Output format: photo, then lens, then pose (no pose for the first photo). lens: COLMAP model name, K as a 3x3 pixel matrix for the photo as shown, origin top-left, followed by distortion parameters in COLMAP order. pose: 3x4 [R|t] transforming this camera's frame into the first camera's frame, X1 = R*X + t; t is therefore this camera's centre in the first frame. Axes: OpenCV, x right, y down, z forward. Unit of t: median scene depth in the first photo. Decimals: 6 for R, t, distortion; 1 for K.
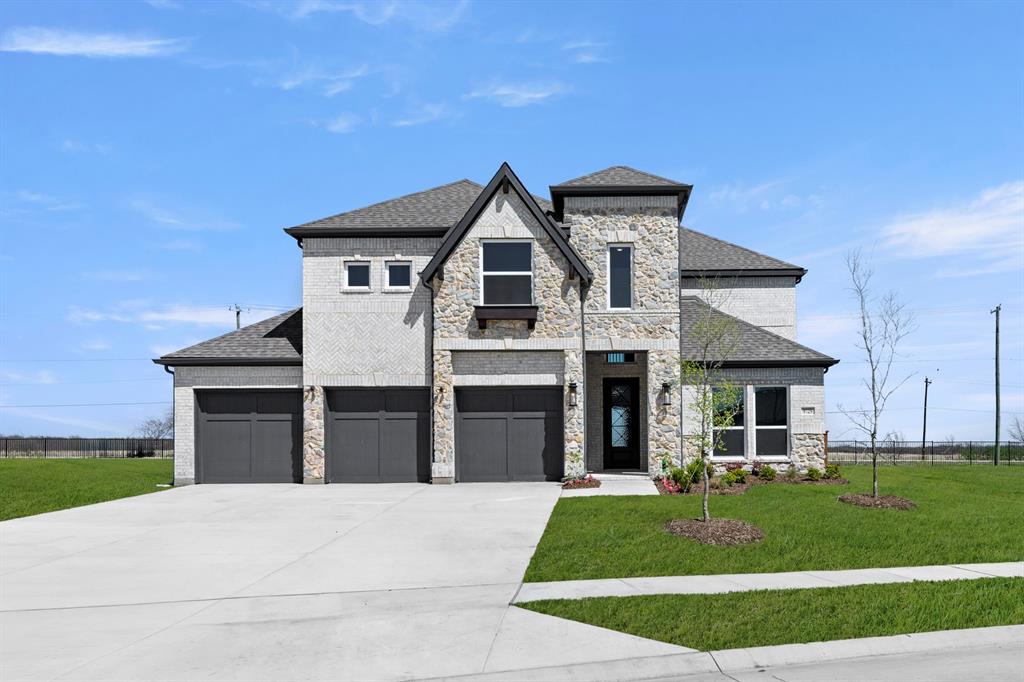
lens RADIAL K [[665.1, 0, 510.4], [0, 665.1, 344.9], [0, 0, 1]] dist [-0.008808, -0.001131]
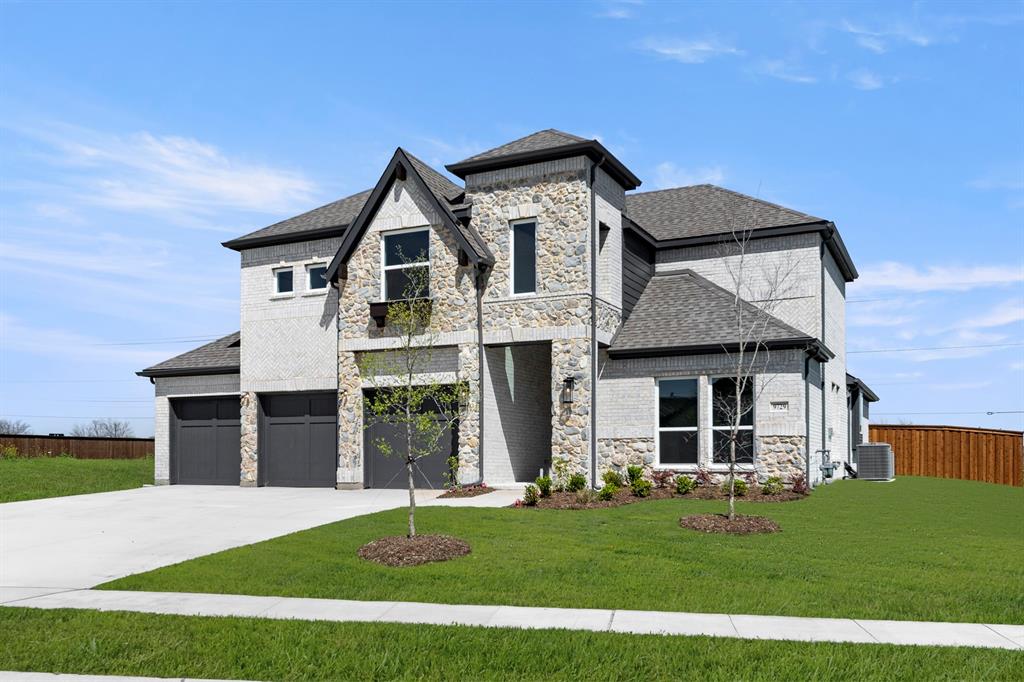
lens RADIAL K [[714.9, 0, 509.5], [0, 714.9, 344.2], [0, 0, 1]] dist [-0.008062, -0.000904]
pose [[0.926912, -0.052930, -0.371527, 0.493998], [0.054036, 0.998511, -0.007441, 0.017524], [0.371368, -0.013179, 0.928392, 0.119603]]
